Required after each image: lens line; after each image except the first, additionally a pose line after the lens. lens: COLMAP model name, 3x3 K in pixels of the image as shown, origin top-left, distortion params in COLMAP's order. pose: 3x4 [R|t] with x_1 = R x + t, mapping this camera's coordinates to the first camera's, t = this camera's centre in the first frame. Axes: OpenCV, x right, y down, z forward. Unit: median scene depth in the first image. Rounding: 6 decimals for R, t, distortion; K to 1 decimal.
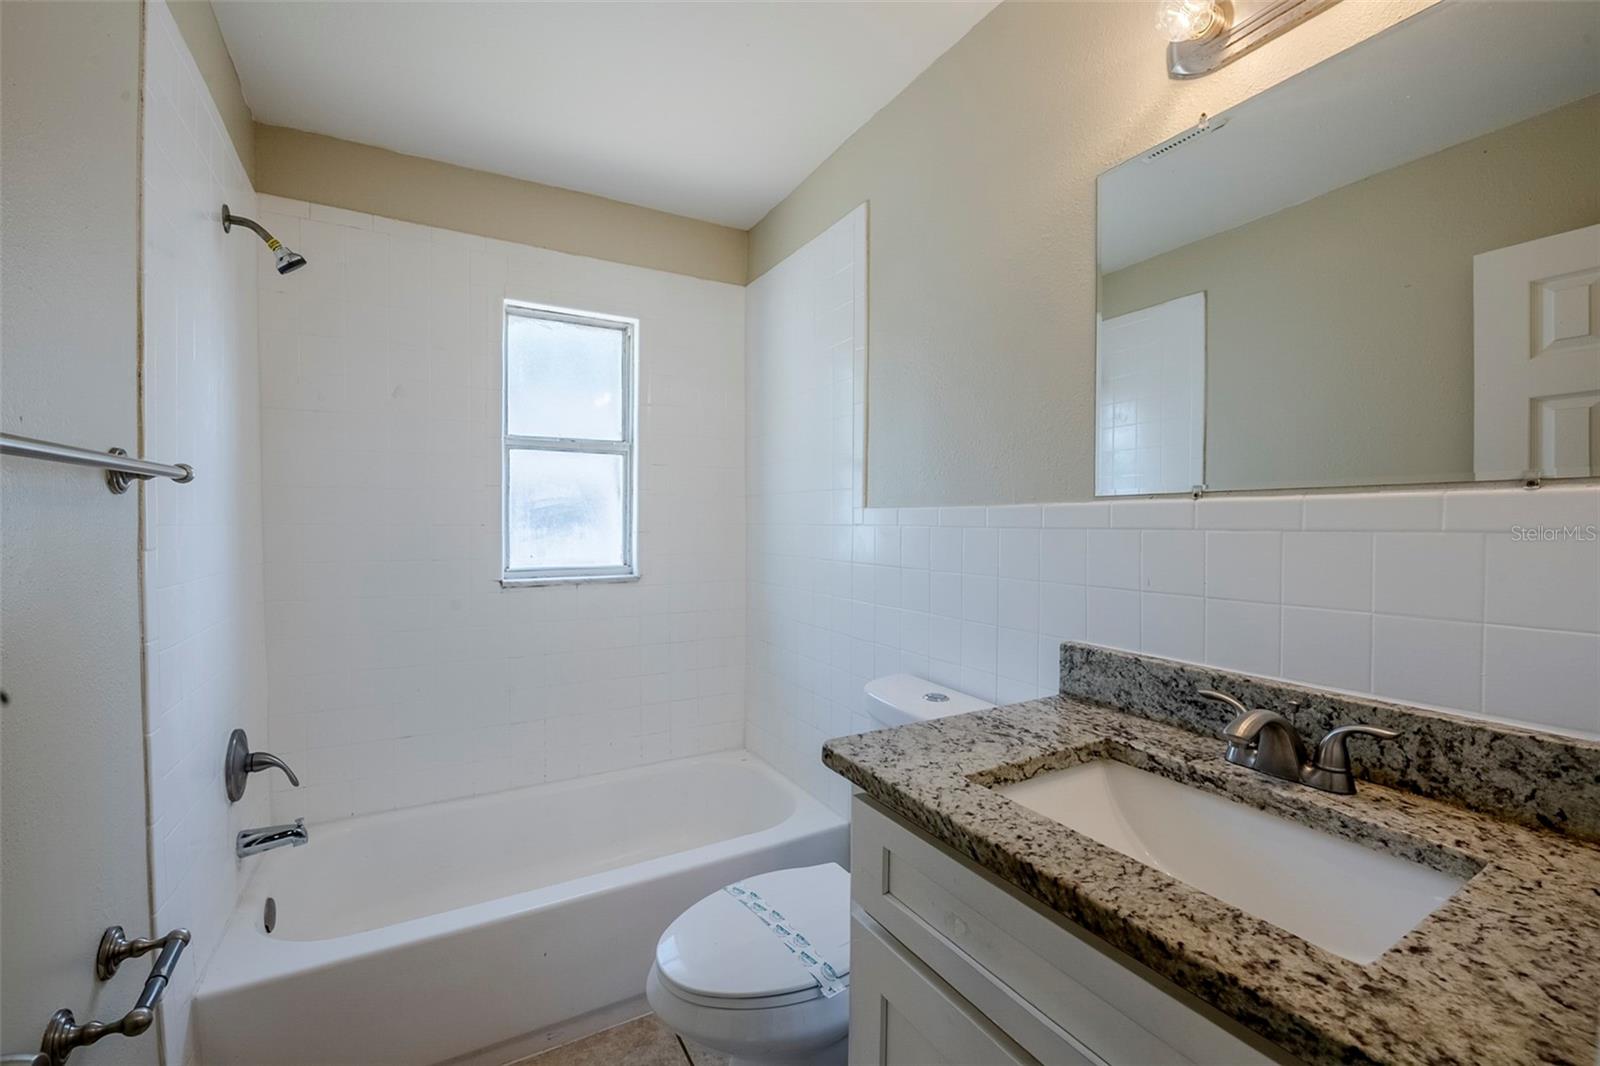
lens RADIAL K [[667.6, 0, 811.9], [0, 667.6, 542.6], [0, 0, 1]] dist [0.000151, -0.001280]
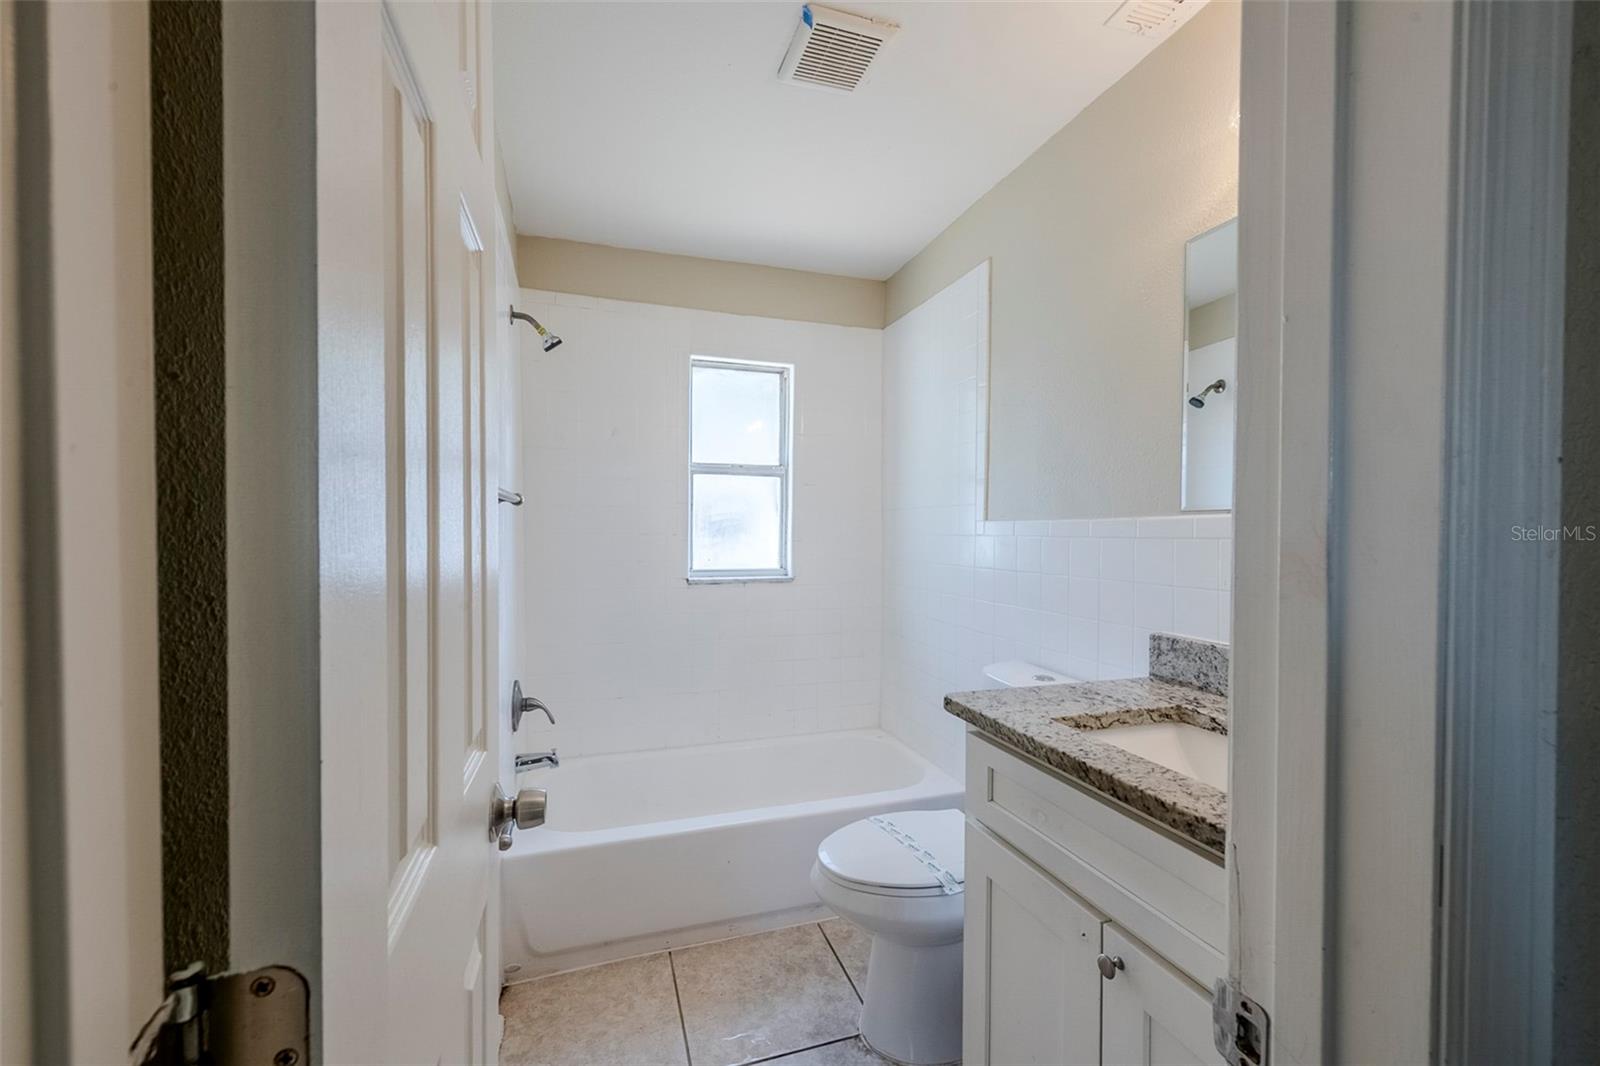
lens RADIAL K [[667.6, 0, 790.3], [0, 667.6, 535.7], [0, 0, 1]] dist [0.000151, -0.001280]
pose [[0.974446, 0.003786, -0.224590, 0.011540], [-0.010123, 0.999582, -0.027070, 0.013763], [0.224394, 0.028652, 0.974077, -0.318269]]
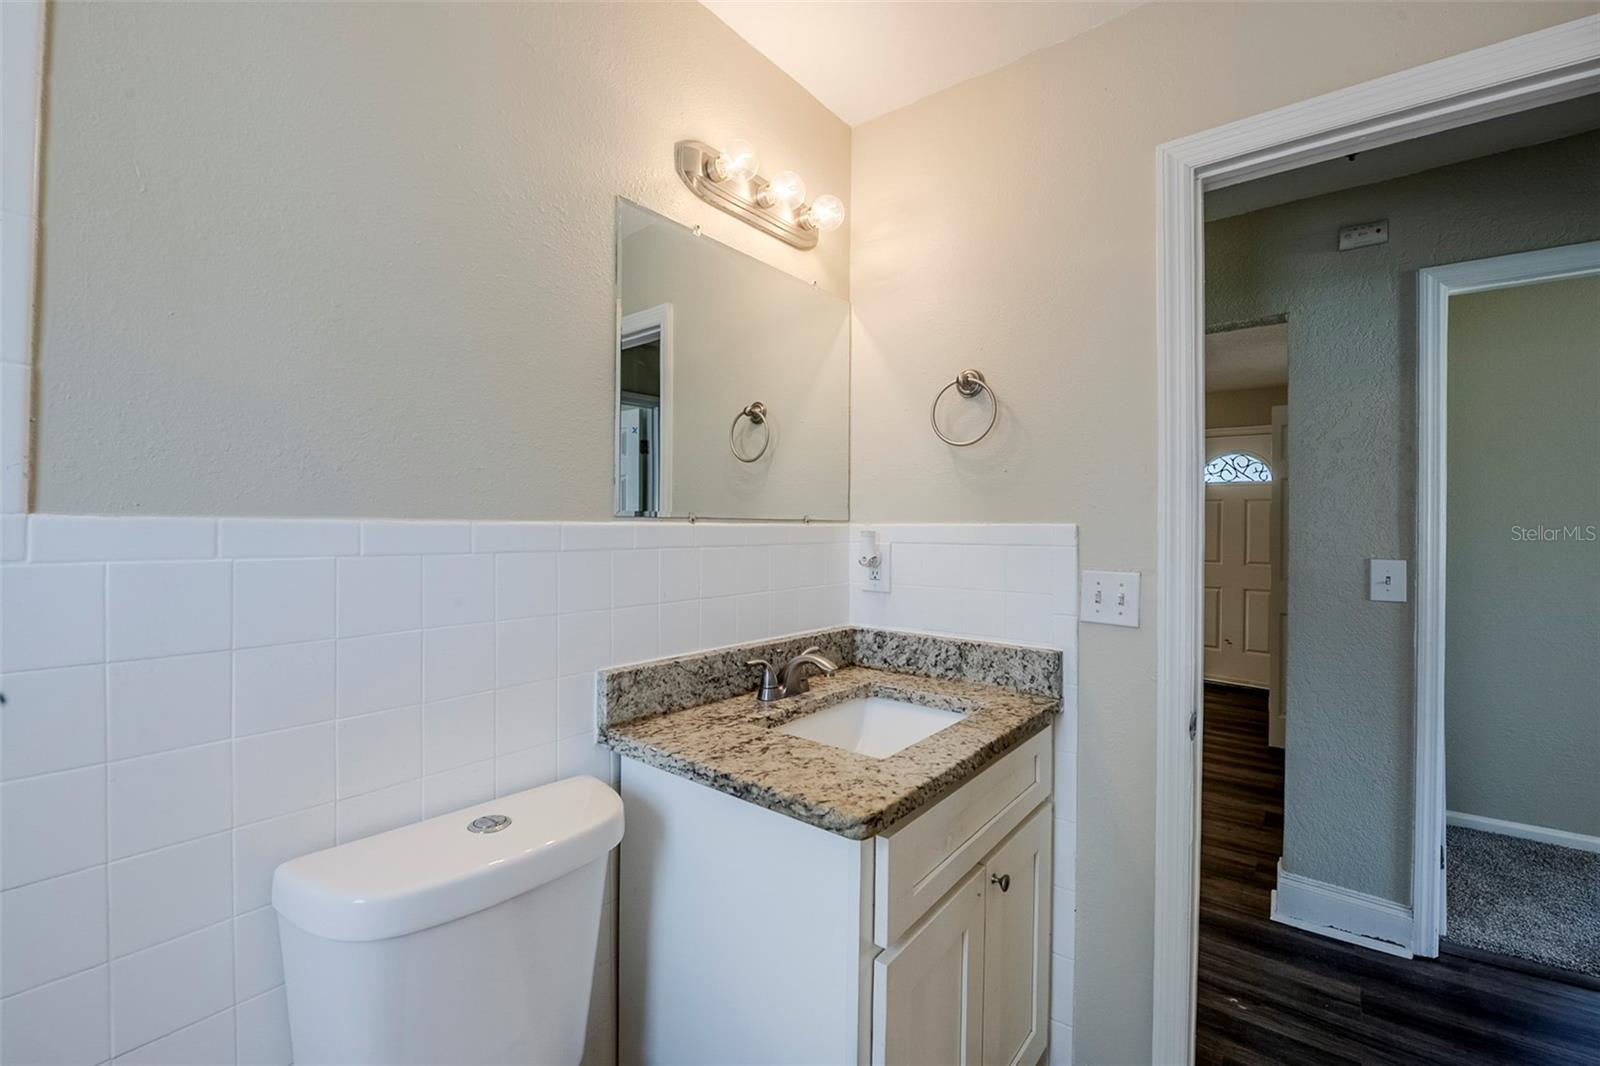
lens RADIAL K [[667.6, 0, 795.0], [0, 667.6, 531.3], [0, 0, 1]] dist [0.000151, -0.001280]
pose [[-0.363482, -0.012496, 0.931517, -0.579070], [0.017703, 0.999637, 0.020318, -0.061007], [-0.931433, 0.023876, -0.363129, 1.096912]]
